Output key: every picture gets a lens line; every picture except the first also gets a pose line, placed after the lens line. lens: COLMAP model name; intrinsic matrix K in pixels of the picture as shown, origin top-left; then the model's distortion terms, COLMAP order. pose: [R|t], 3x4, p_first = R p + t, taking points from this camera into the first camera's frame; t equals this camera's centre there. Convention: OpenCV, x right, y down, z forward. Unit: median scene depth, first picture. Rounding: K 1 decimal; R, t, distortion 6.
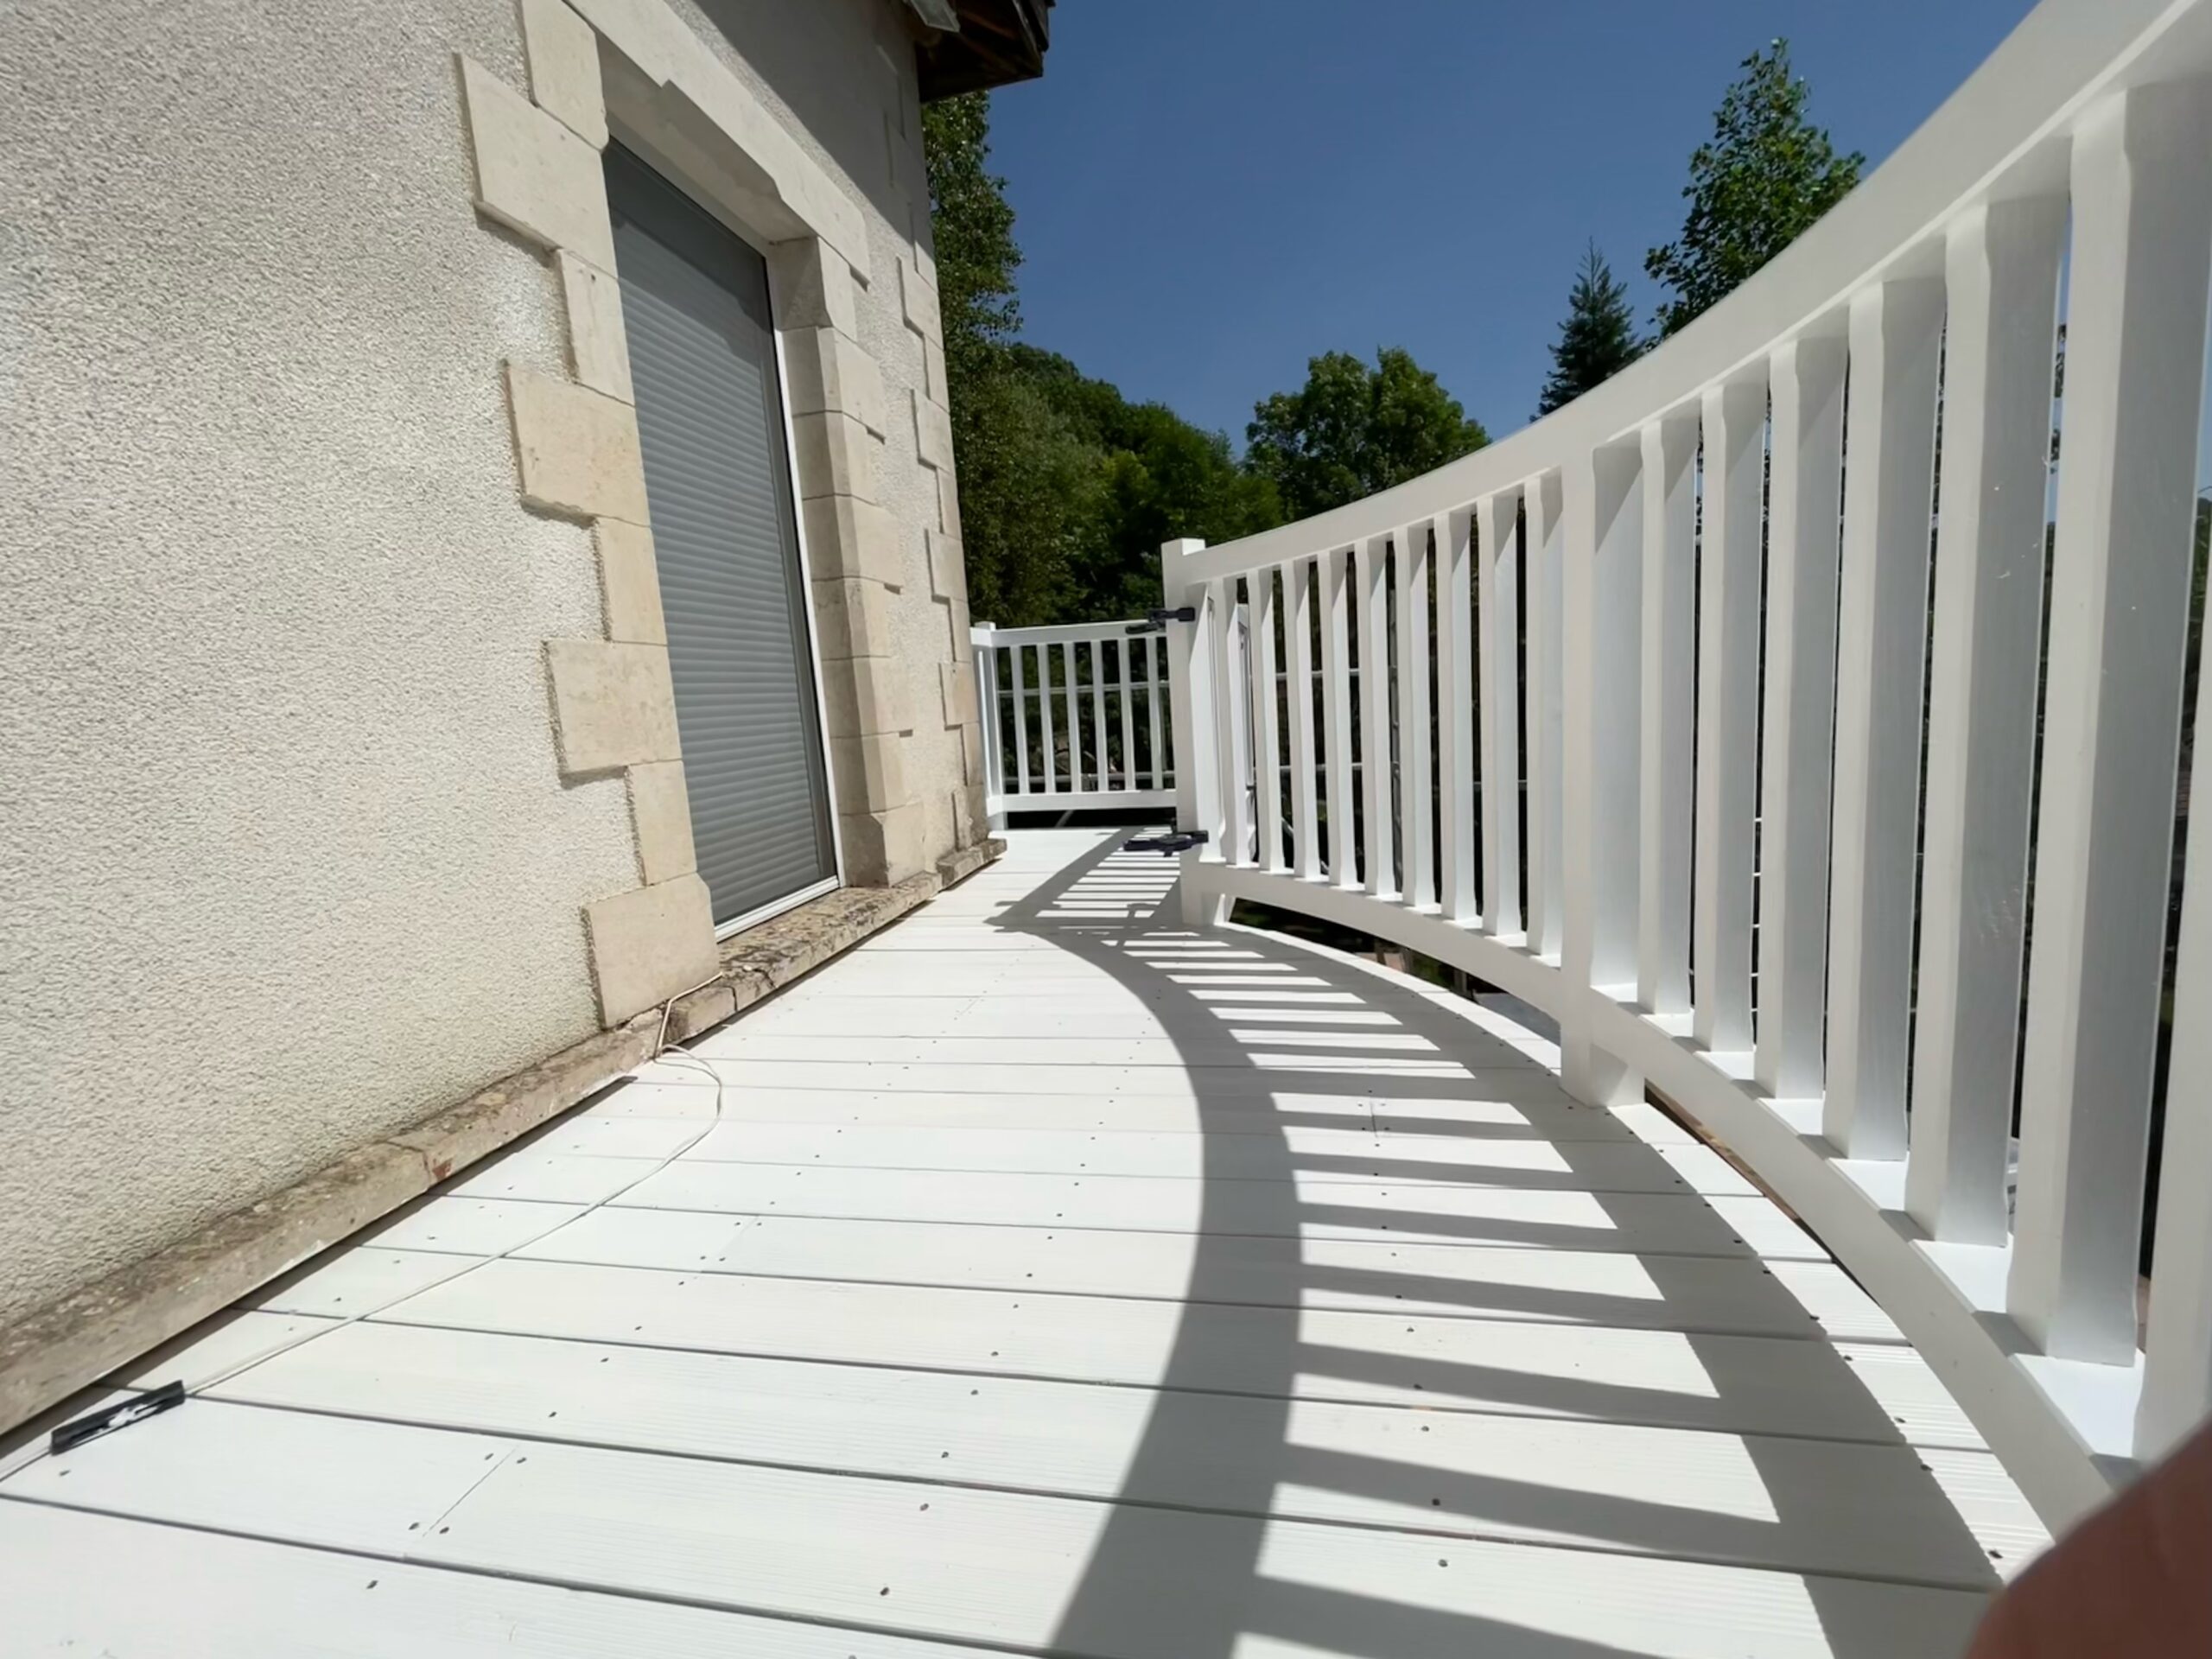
lens RADIAL K [[976.0, 0, 1087.1], [0, 976.0, 822.8], [0, 0, 1]] dist [-0.006555, -0.000340]
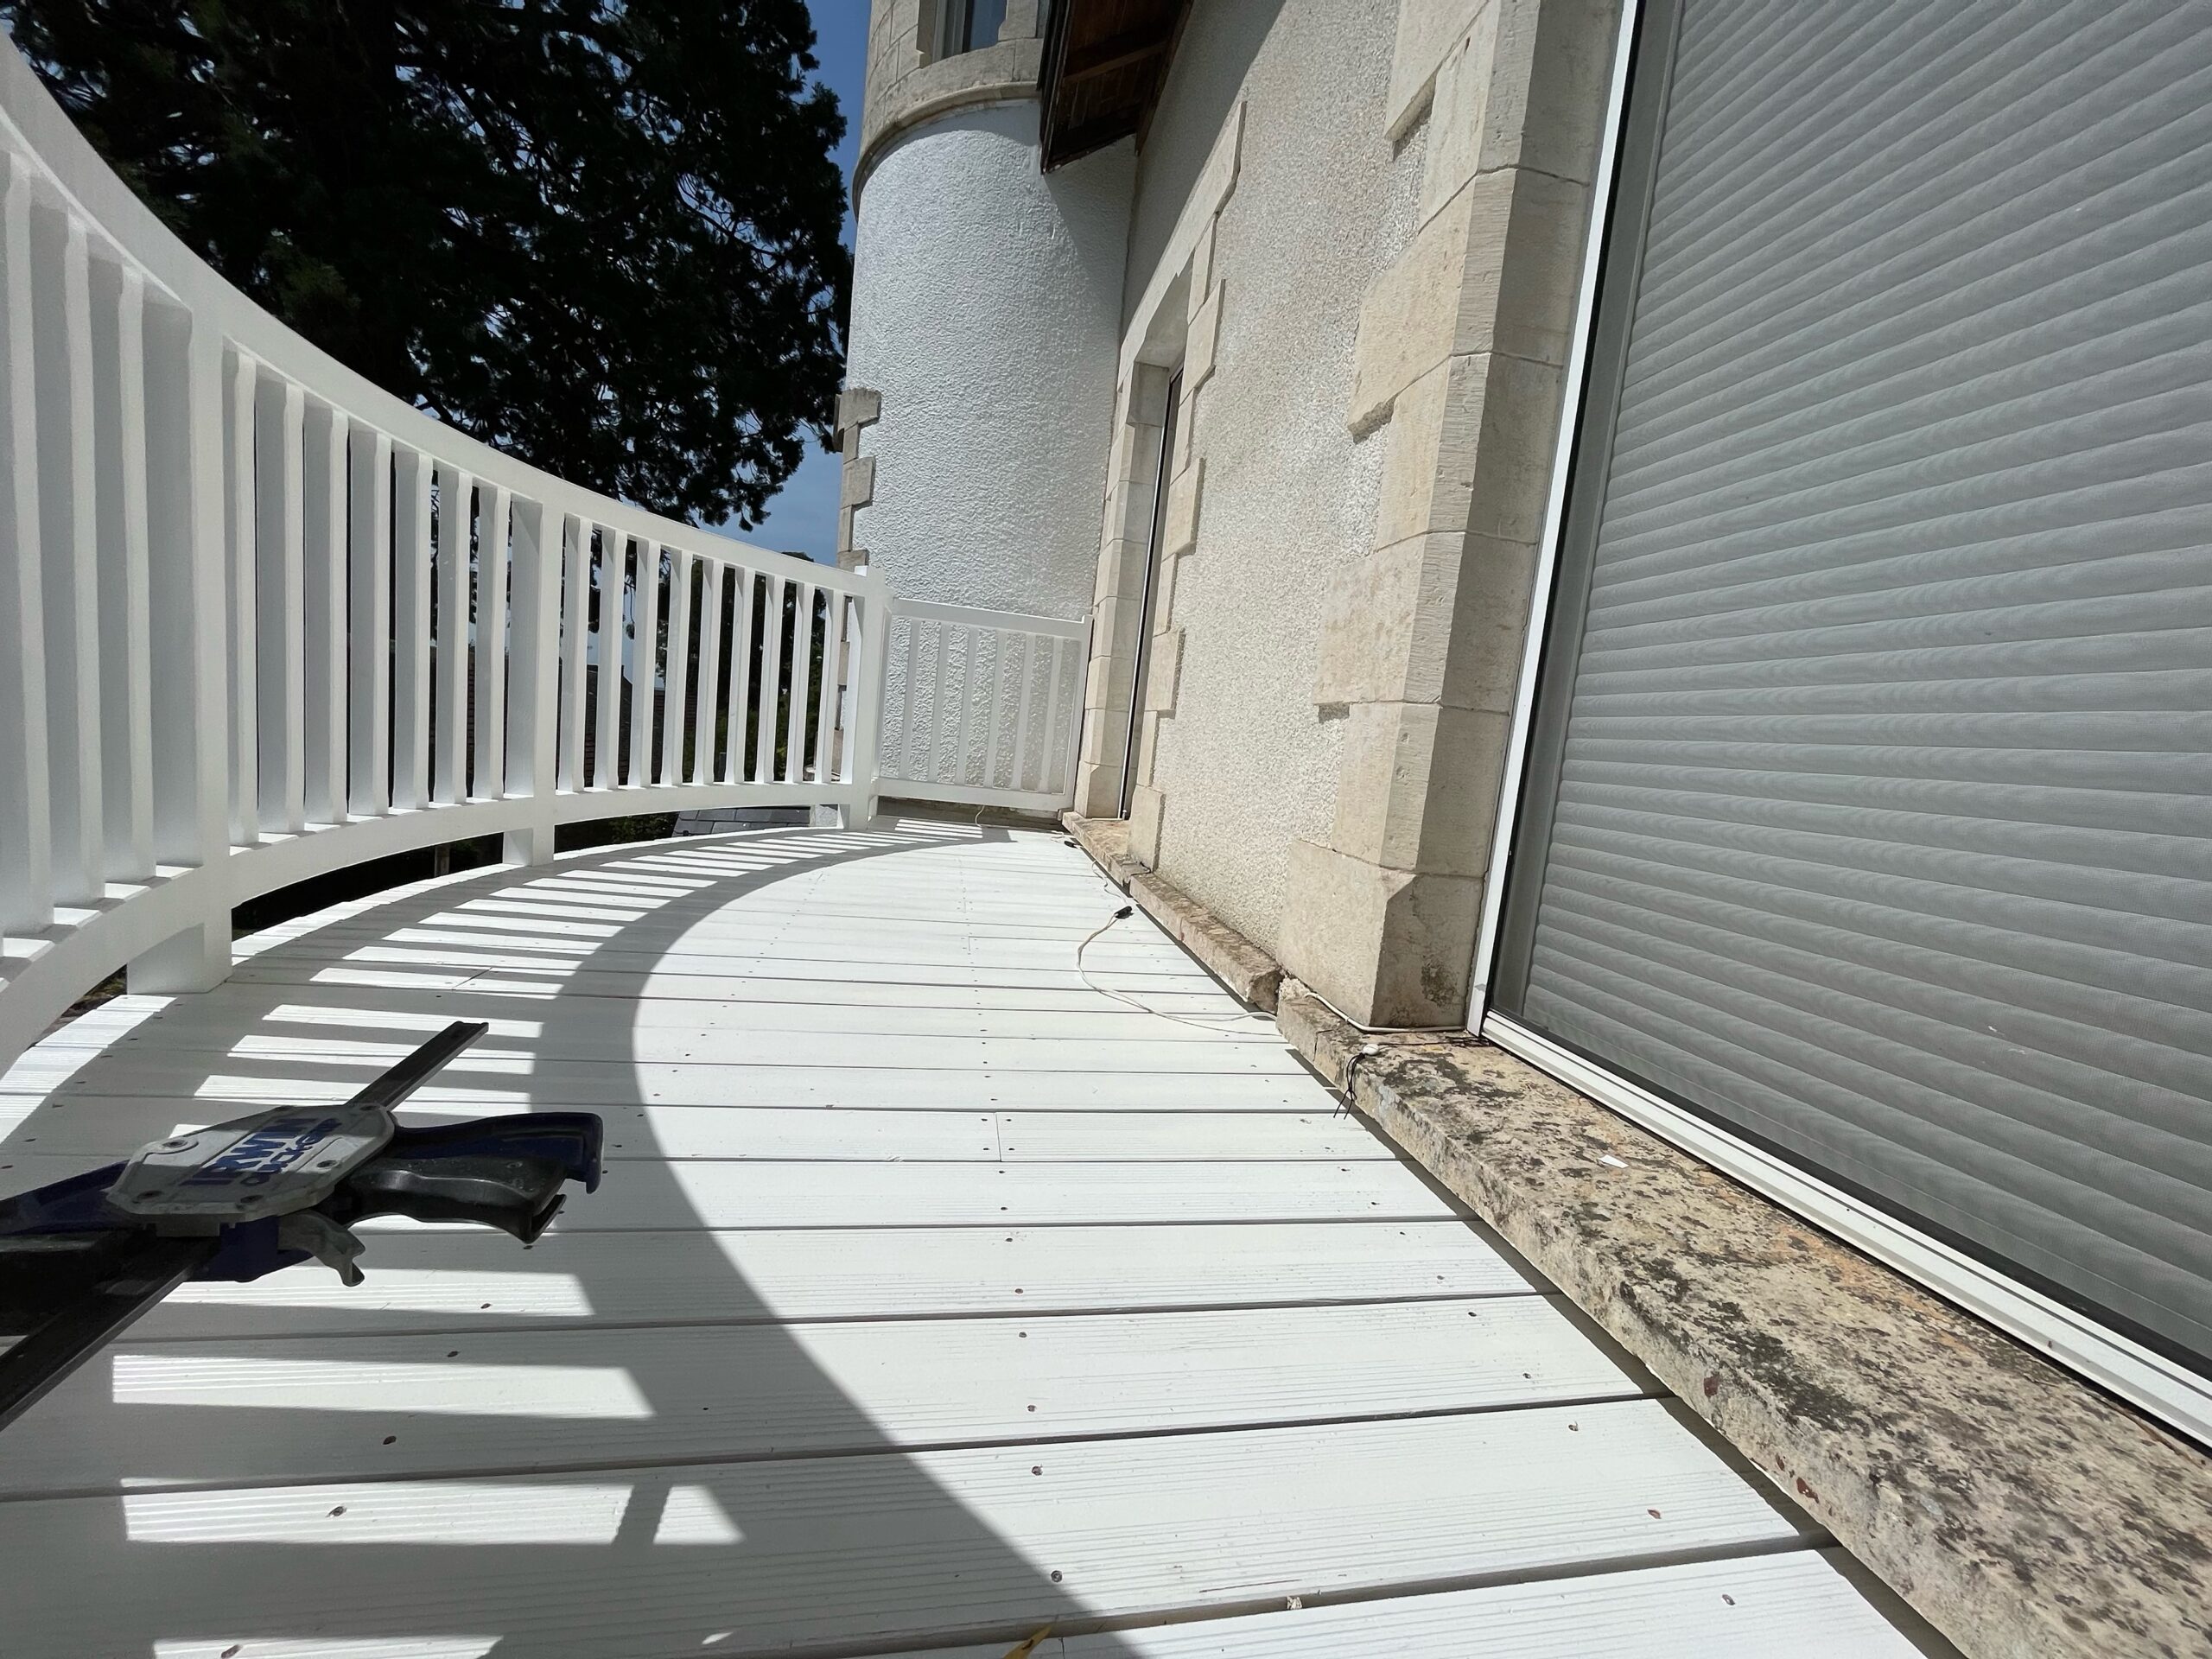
lens RADIAL K [[888.2, 0, 1124.3], [0, 888.2, 834.5], [0, 0, 1]] dist [-0.006780, -0.000046]
pose [[-0.915184, 0.020537, -0.402512, 0.016681], [-0.085442, 0.966115, 0.243560, -0.136443], [0.393875, 0.257293, -0.882419, 1.861416]]
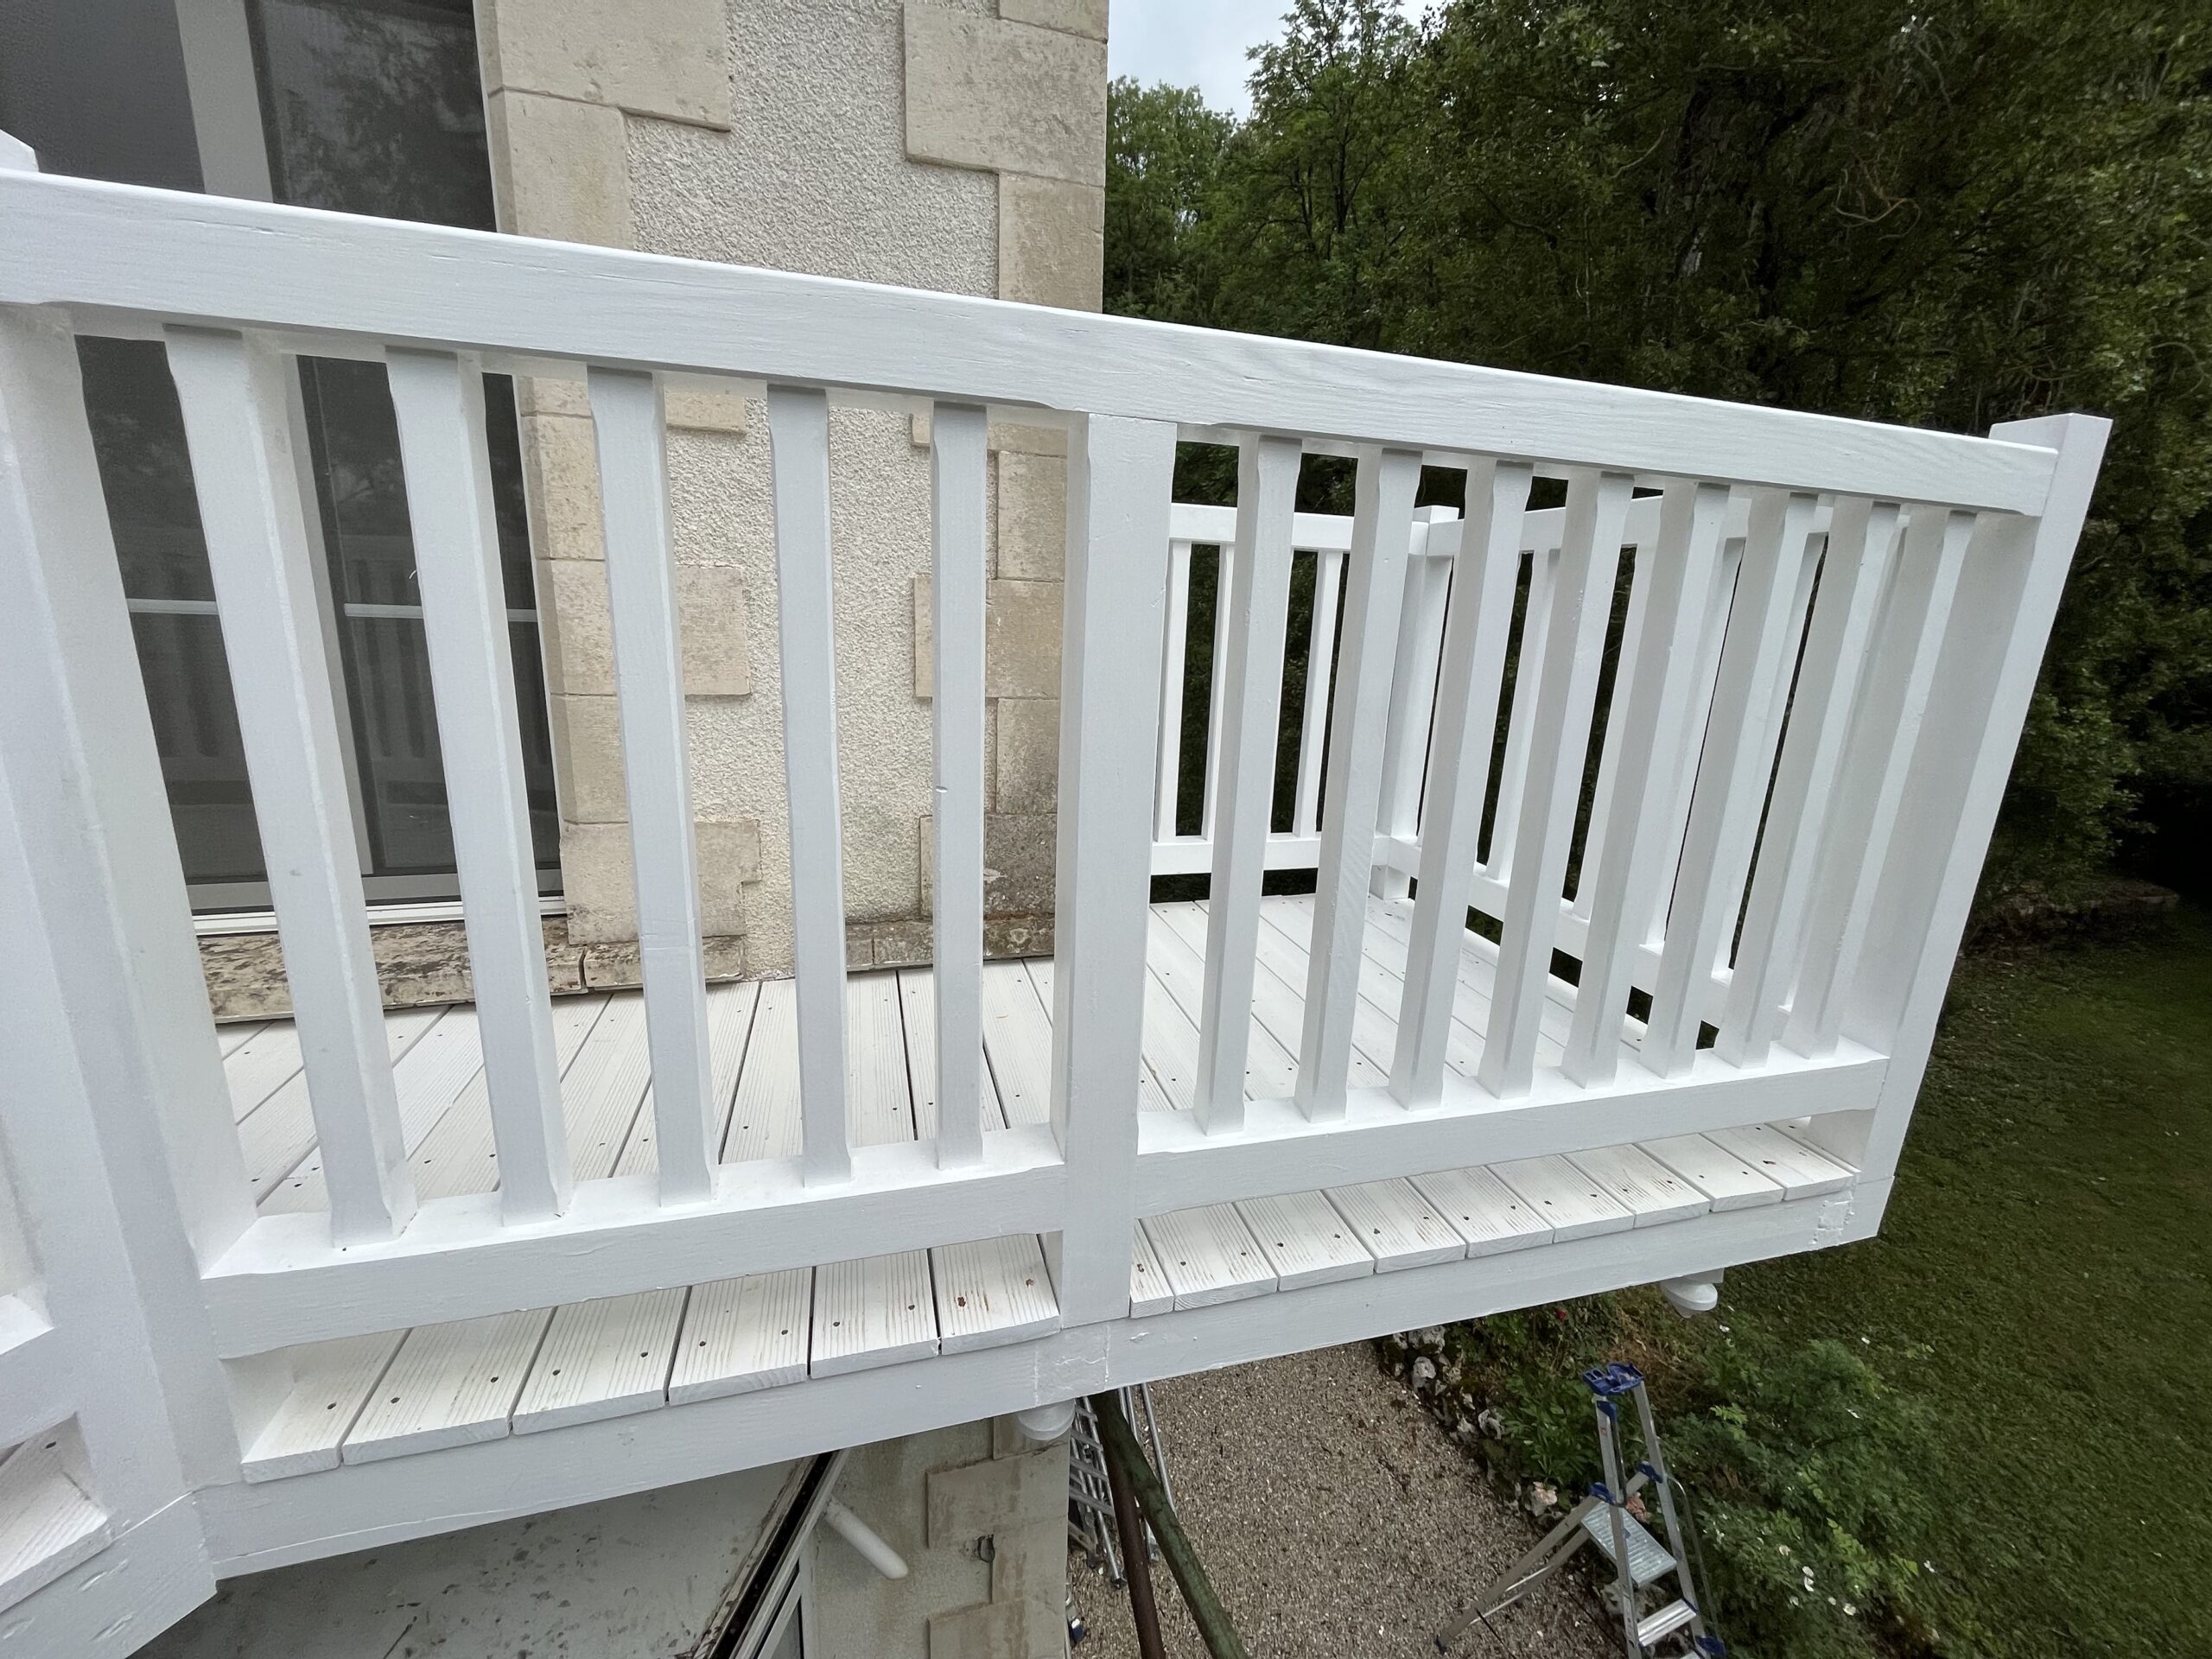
lens RADIAL K [[914.6, 0, 1106.0], [0, 914.6, 829.5], [0, 0, 1]] dist [0.001954, 0.000308]
pose [[0.463622, 0.281021, -0.840287, 0.771135], [-0.168899, 0.959010, 0.227537, -0.351023], [0.869786, 0.036432, 0.492082, 1.862008]]
